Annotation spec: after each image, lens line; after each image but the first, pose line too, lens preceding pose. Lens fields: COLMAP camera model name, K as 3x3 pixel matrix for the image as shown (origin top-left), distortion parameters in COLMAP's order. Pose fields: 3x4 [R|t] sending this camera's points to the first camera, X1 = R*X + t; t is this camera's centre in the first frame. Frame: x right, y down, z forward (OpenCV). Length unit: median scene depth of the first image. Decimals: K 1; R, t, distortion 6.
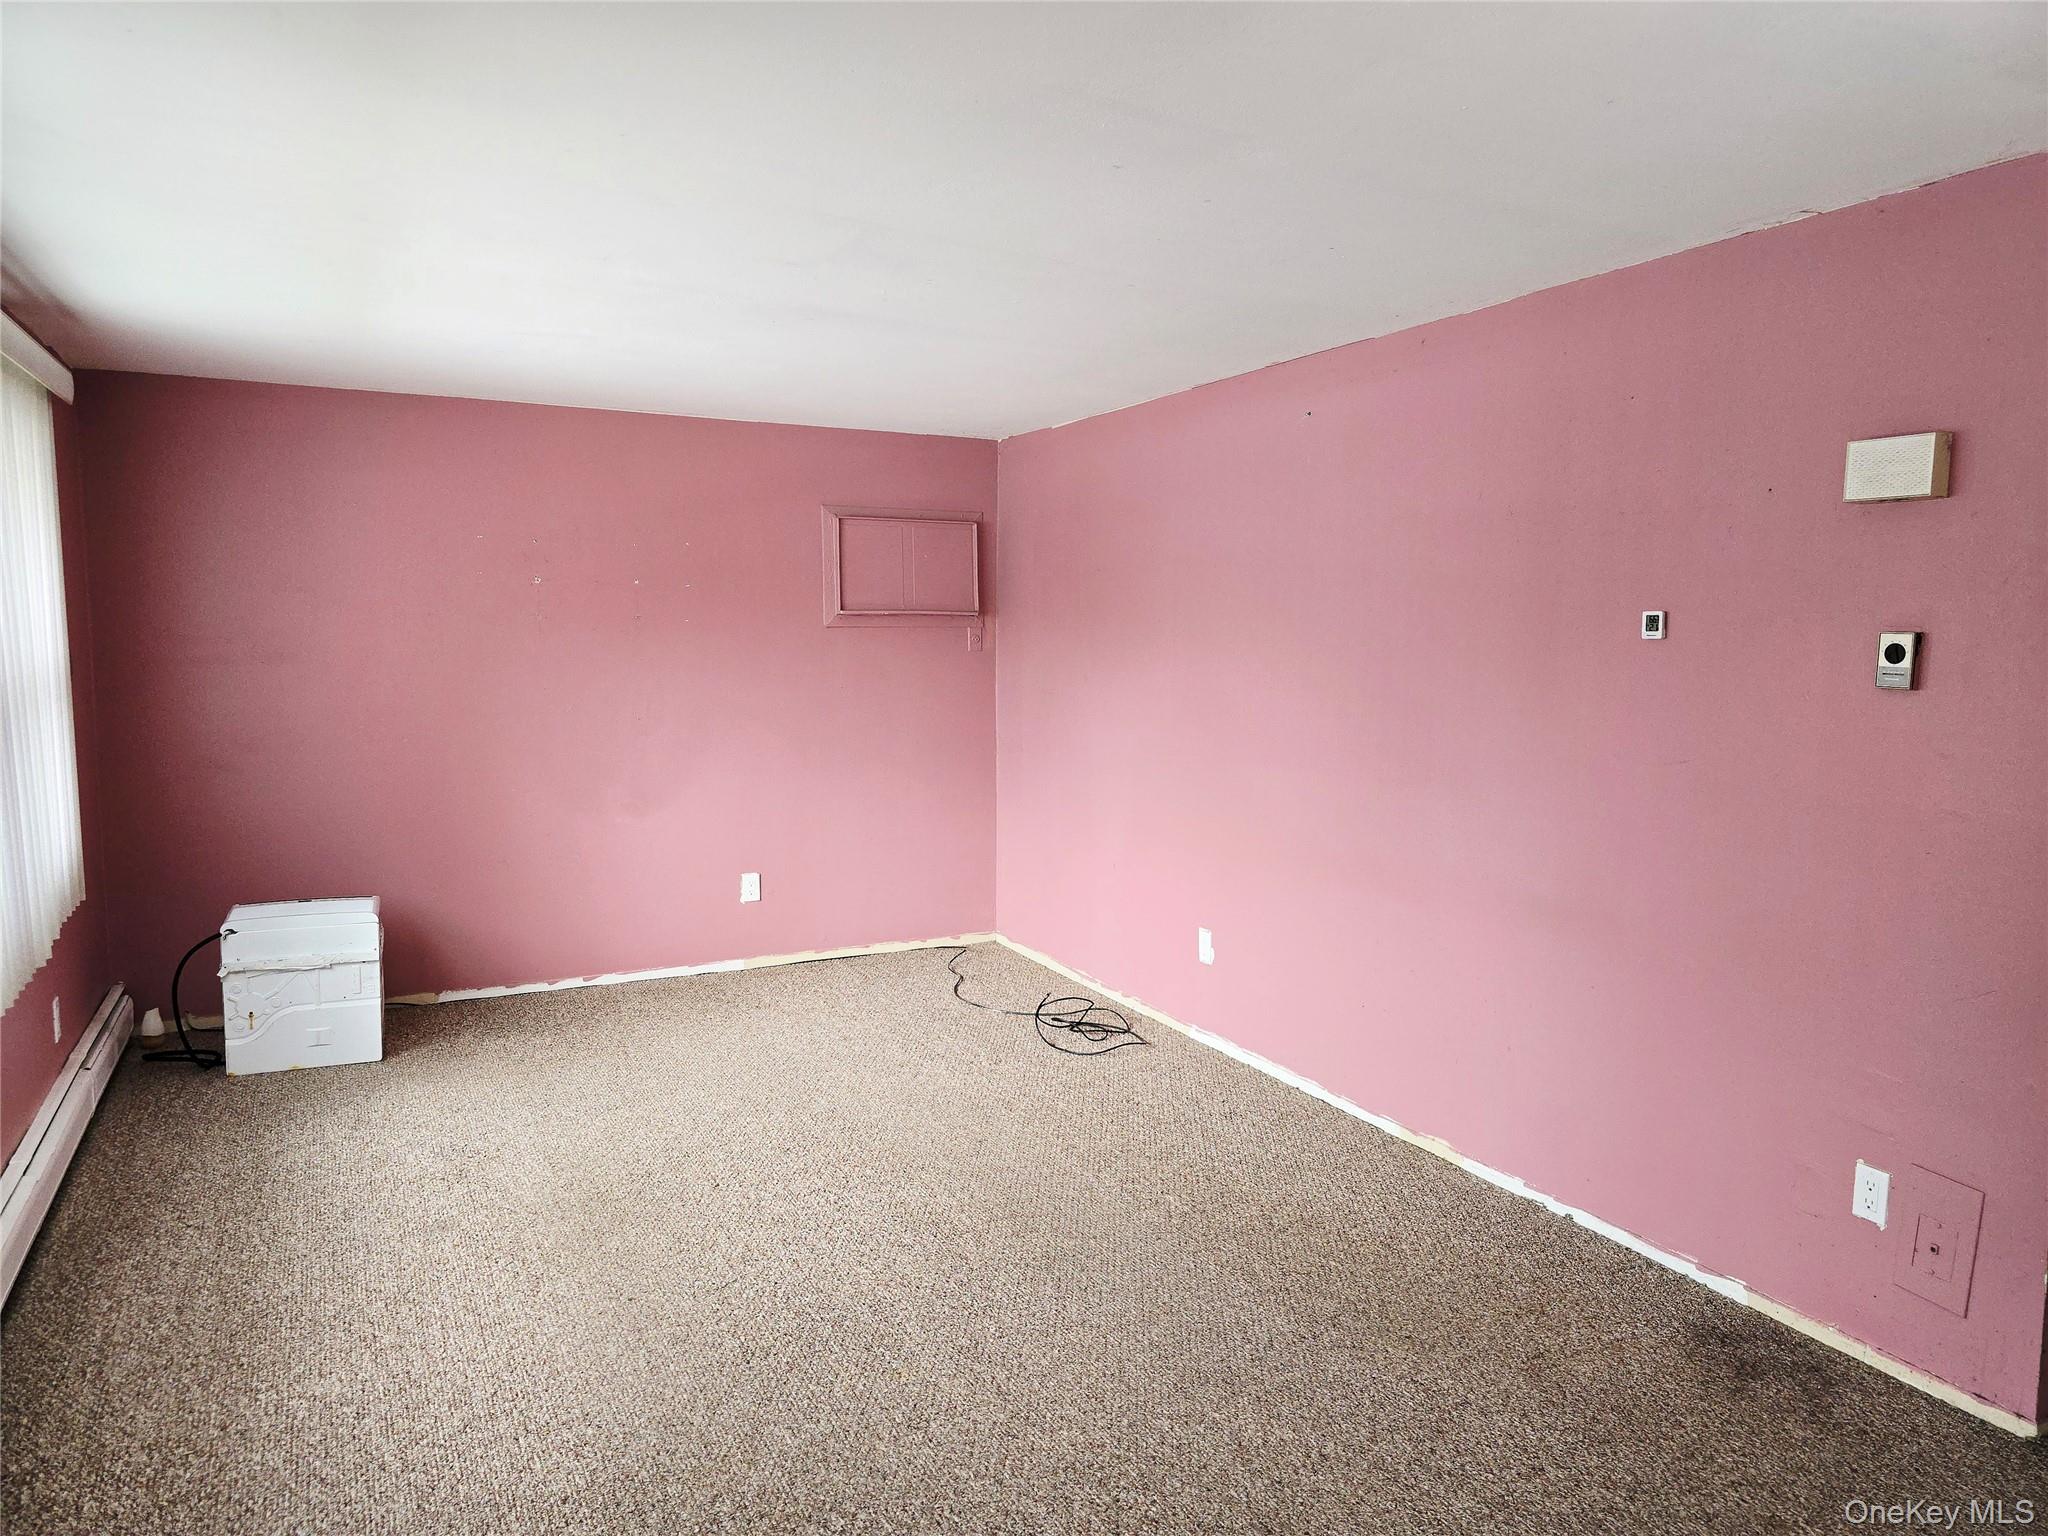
lens RADIAL K [[1376.0, 0, 1024.0], [0, 1376.0, 768.0], [0, 0, 1]] dist [0.065494, -0.070730]
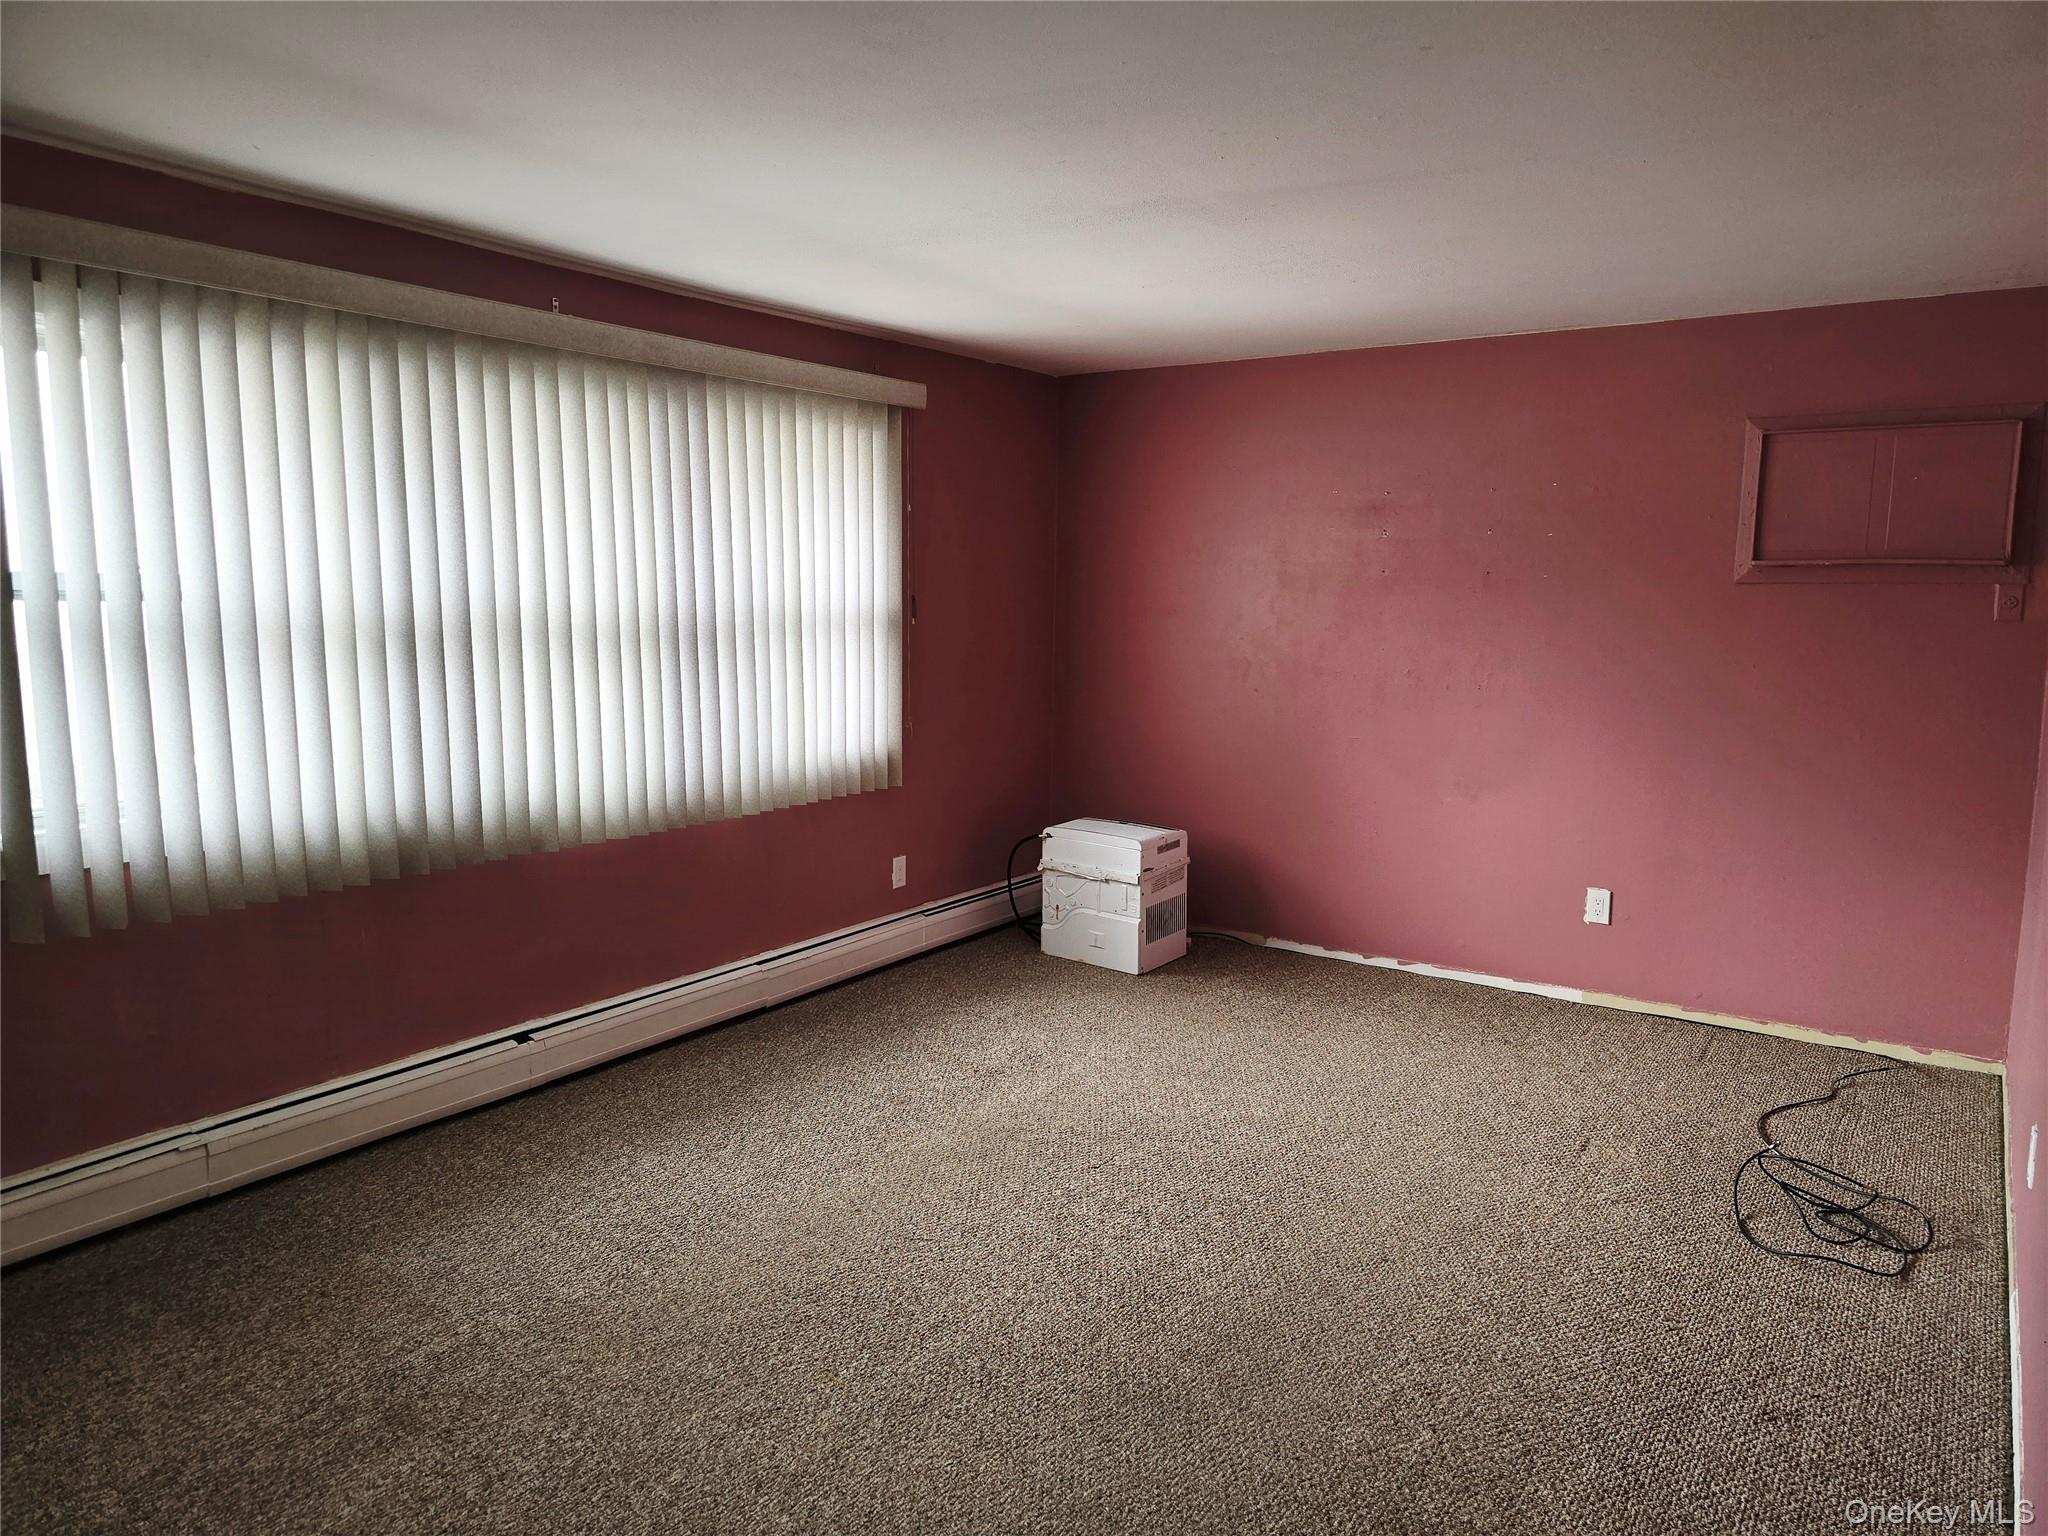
lens RADIAL K [[1376.0, 0, 1024.0], [0, 1376.0, 768.0], [0, 0, 1]] dist [0.065494, -0.070730]
pose [[0.475699, 0.117436, -0.871734, 0.427992], [-0.100716, 0.991802, 0.078651, -0.029691], [0.873823, 0.050383, 0.483626, 0.385434]]
